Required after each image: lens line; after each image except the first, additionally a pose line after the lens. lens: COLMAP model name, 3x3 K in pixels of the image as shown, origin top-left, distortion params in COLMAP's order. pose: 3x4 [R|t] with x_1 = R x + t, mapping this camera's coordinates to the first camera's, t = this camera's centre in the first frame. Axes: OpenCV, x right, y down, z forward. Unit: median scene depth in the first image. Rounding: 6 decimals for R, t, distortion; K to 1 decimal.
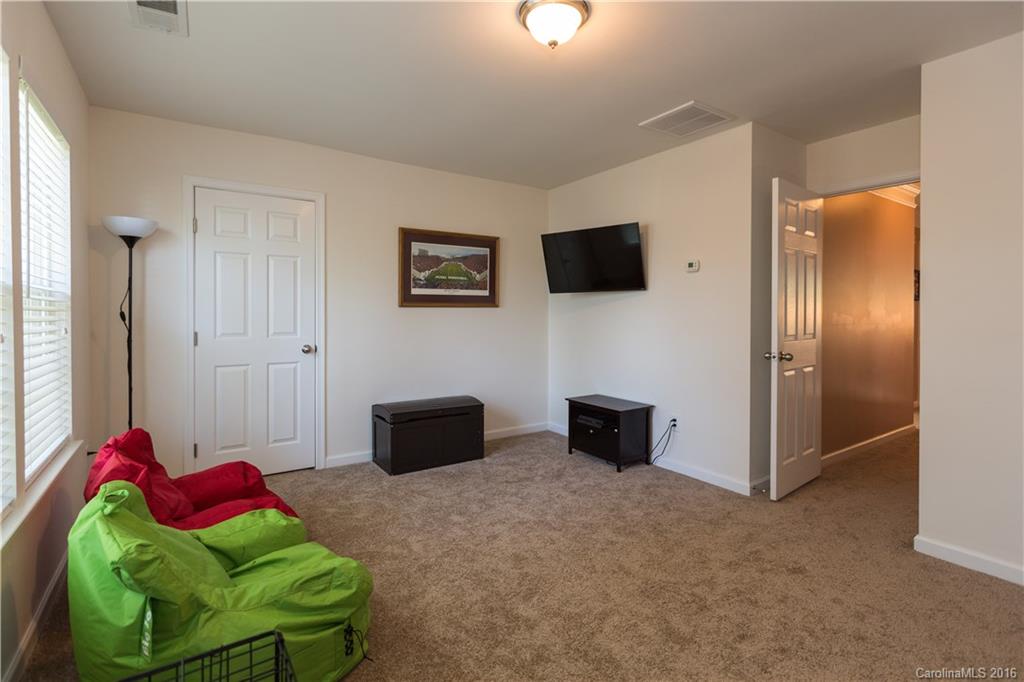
lens RADIAL K [[478.3, 0, 523.5], [0, 478.3, 323.0], [0, 0, 1]] dist [0.002985, 0.000003]
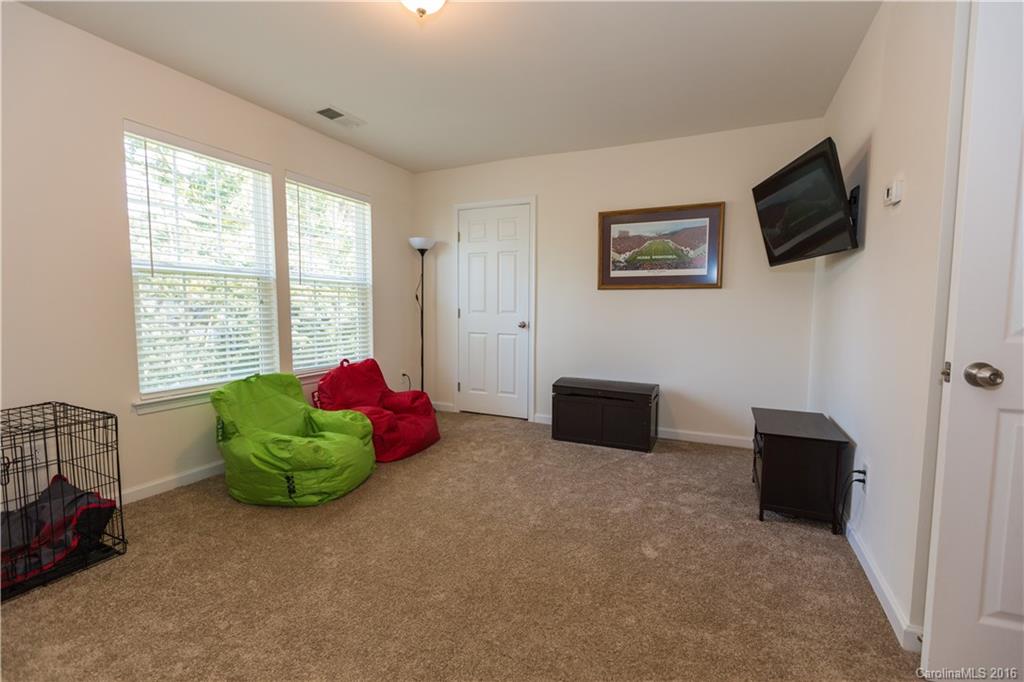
lens RADIAL K [[470.9, 0, 511.7], [0, 470.9, 339.2], [0, 0, 1]] dist [0.003853, -0.000239]
pose [[0.504472, 0.071725, -0.860444, 0.531092], [-0.020799, 0.997264, 0.070935, 0.005290], [0.863177, -0.017888, 0.504584, 0.310537]]
